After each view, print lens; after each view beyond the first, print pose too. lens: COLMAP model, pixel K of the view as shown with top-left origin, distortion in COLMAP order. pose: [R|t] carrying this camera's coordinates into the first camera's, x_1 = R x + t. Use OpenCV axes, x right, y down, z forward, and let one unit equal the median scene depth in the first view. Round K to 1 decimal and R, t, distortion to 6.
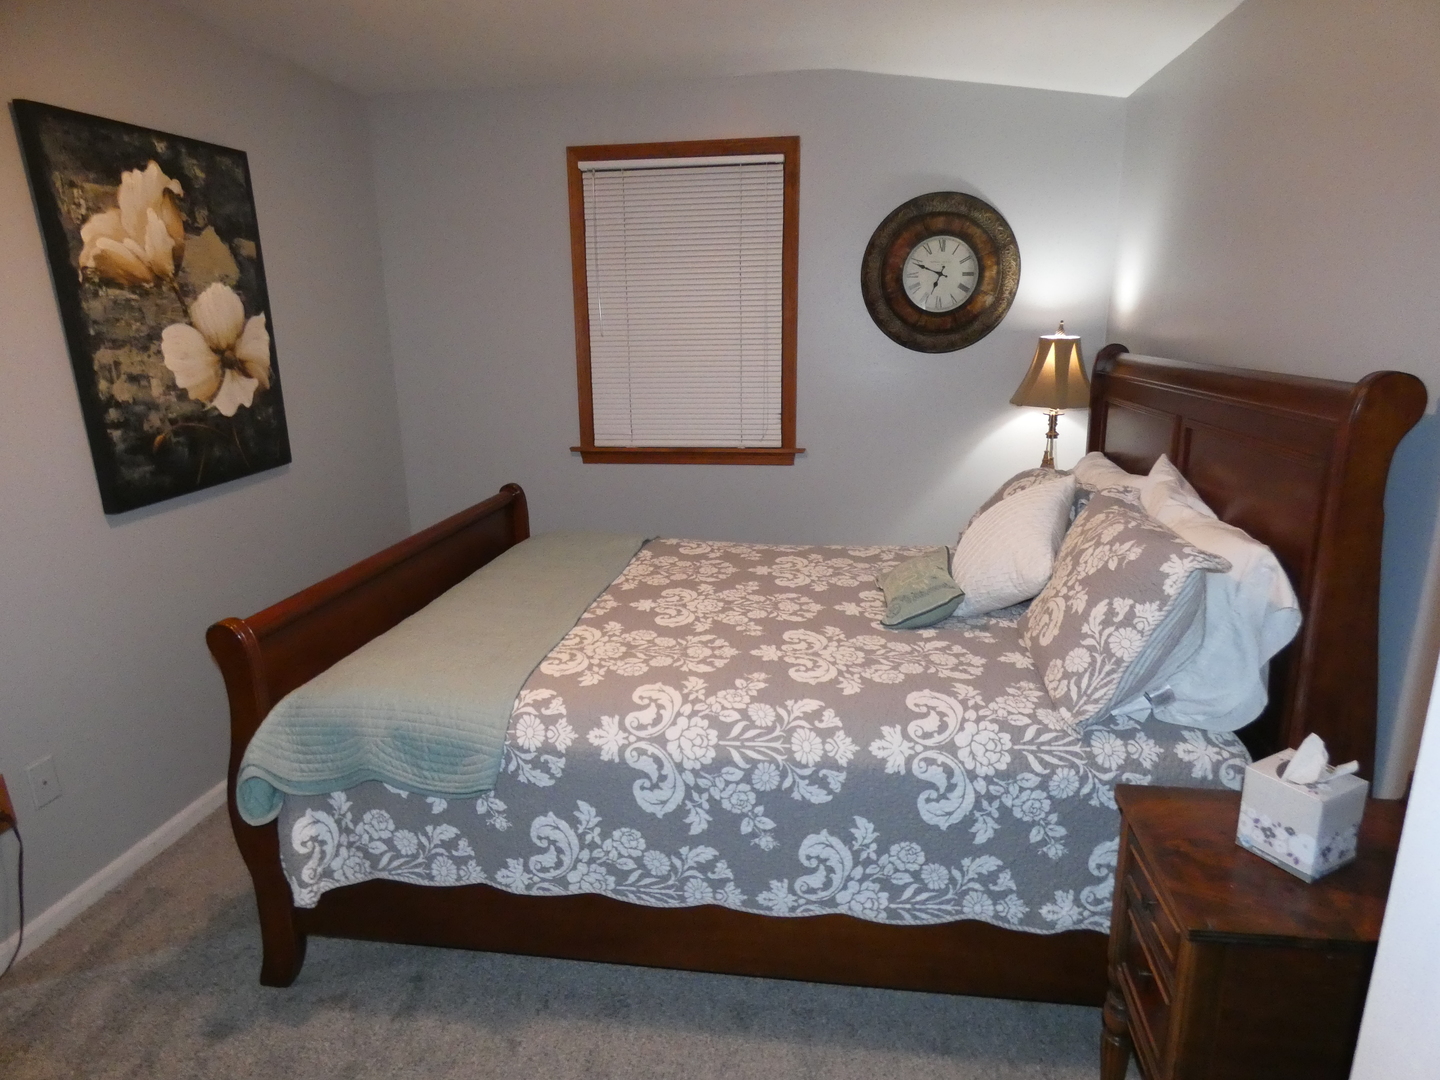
lens RADIAL K [[856.4, 0, 724.6], [0, 856.4, 548.4], [0, 0, 1]] dist [0.007163, 0.002410]
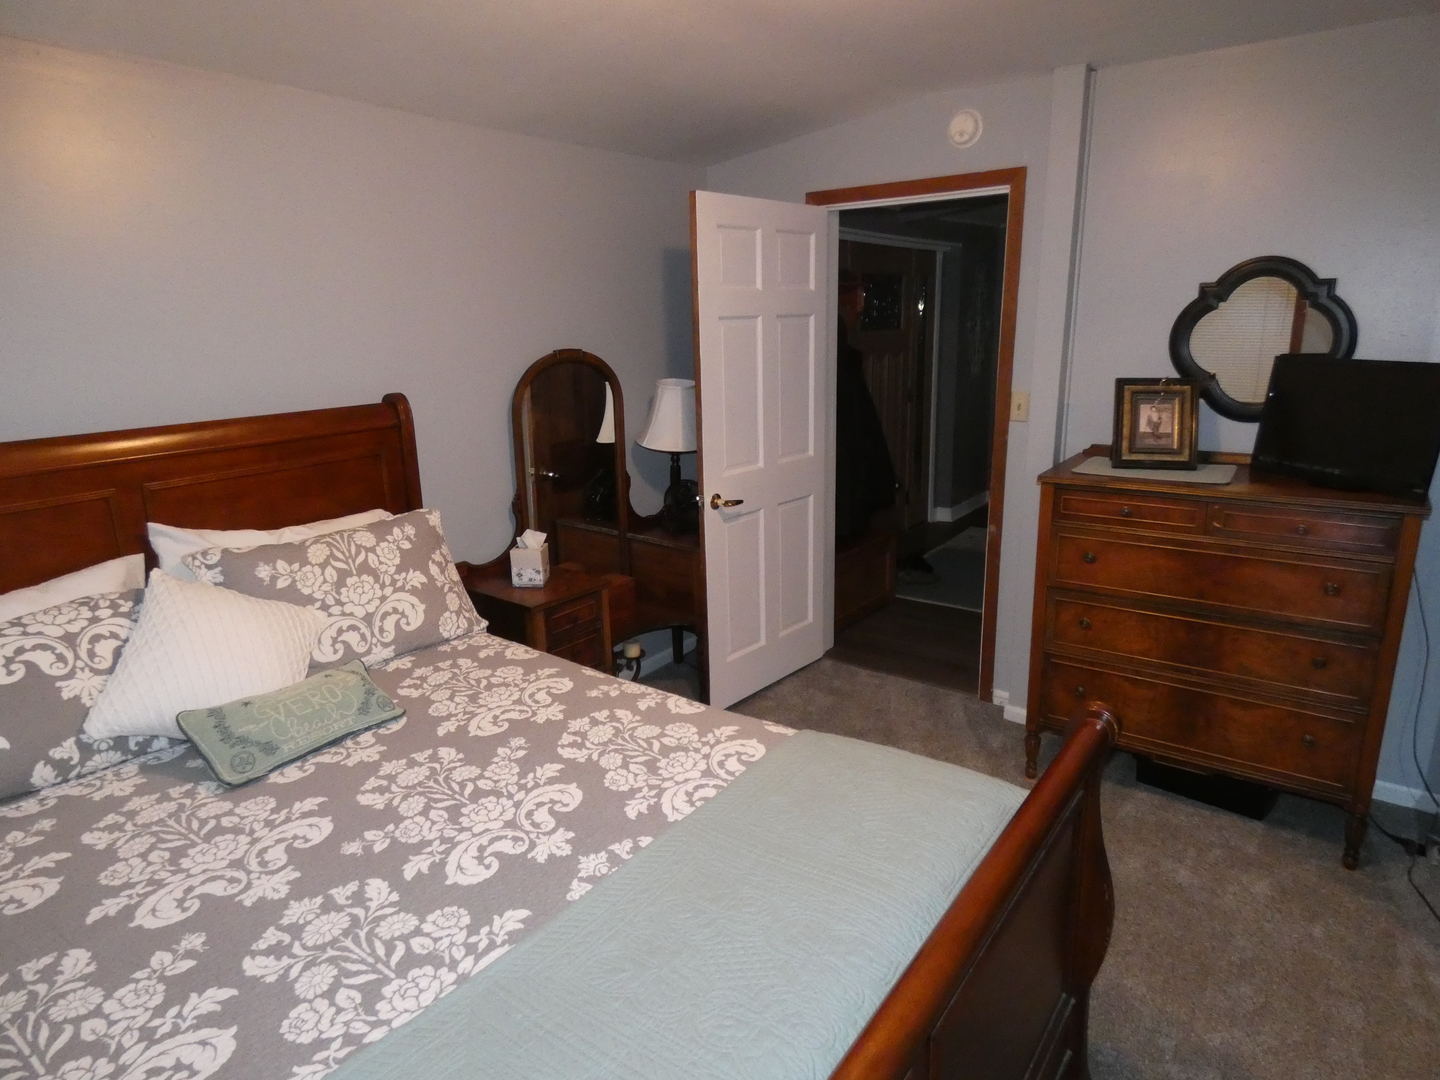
lens RADIAL K [[856.4, 0, 724.6], [0, 856.4, 548.4], [0, 0, 1]] dist [0.007163, 0.002410]
pose [[-0.882671, -0.086299, 0.462000, -0.608684], [0.158638, 0.870603, 0.465708, -0.505621], [-0.442409, 0.484358, -0.754766, 1.677895]]
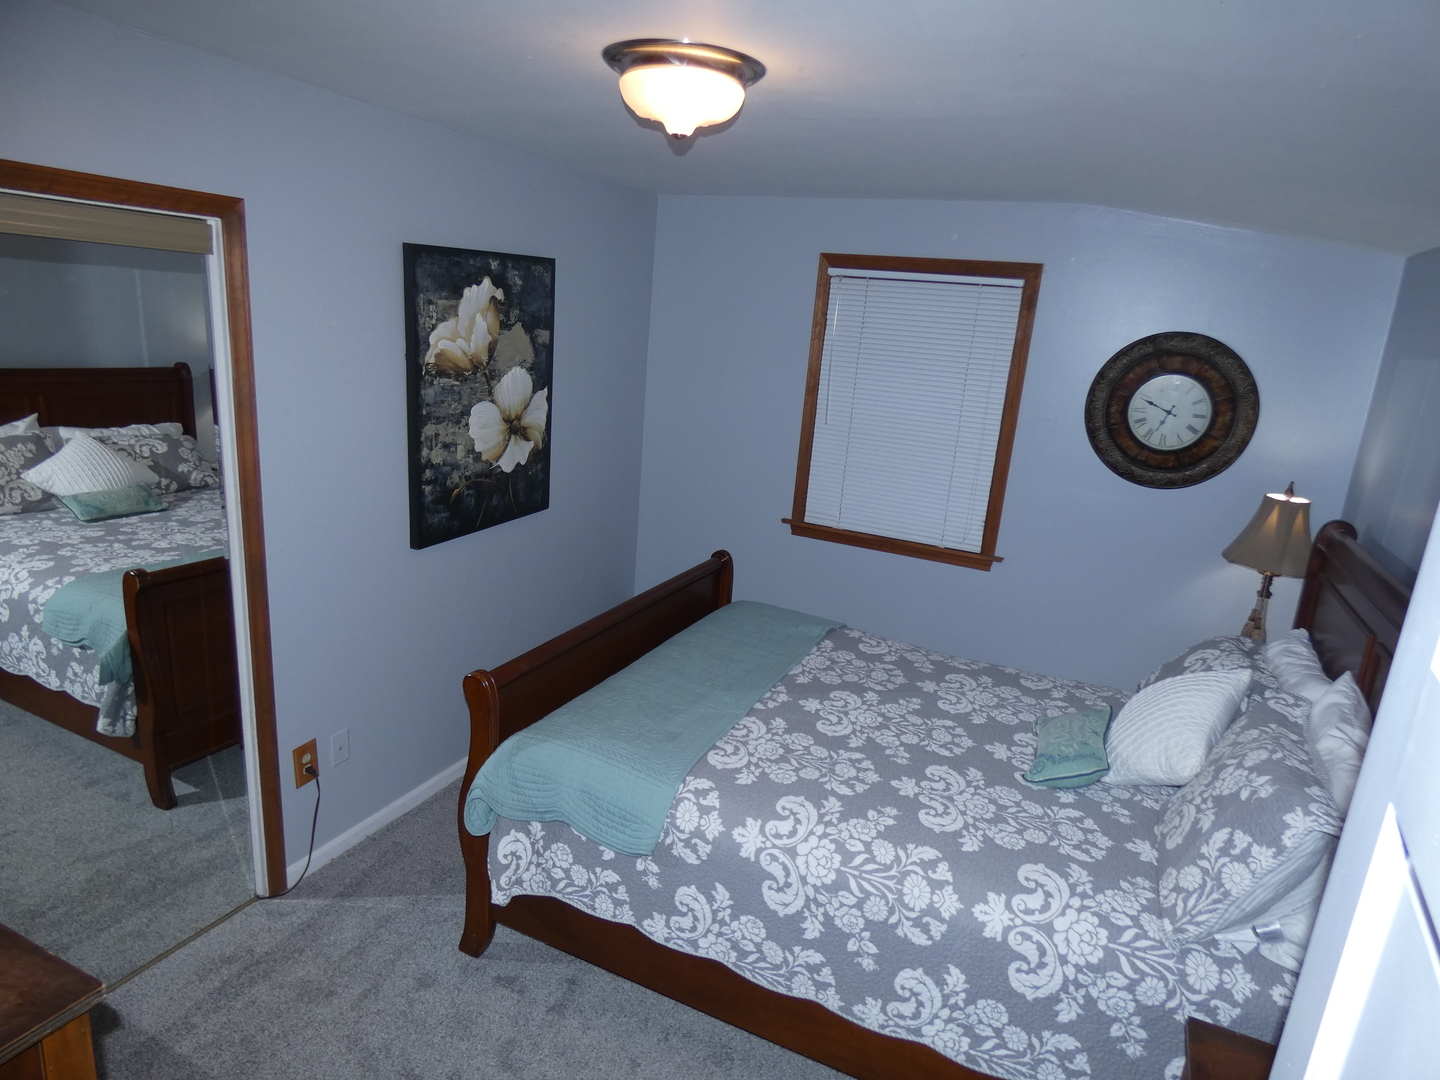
lens RADIAL K [[861.2, 0, 720.0], [0, 861.2, 540.0], [0, 0, 1]] dist [-0.022245, 0.003316]
pose [[0.953226, 0.157576, -0.257933, 0.060893], [-0.161100, 0.986909, 0.007556, -0.172154], [0.255747, 0.034350, 0.966133, -0.149468]]
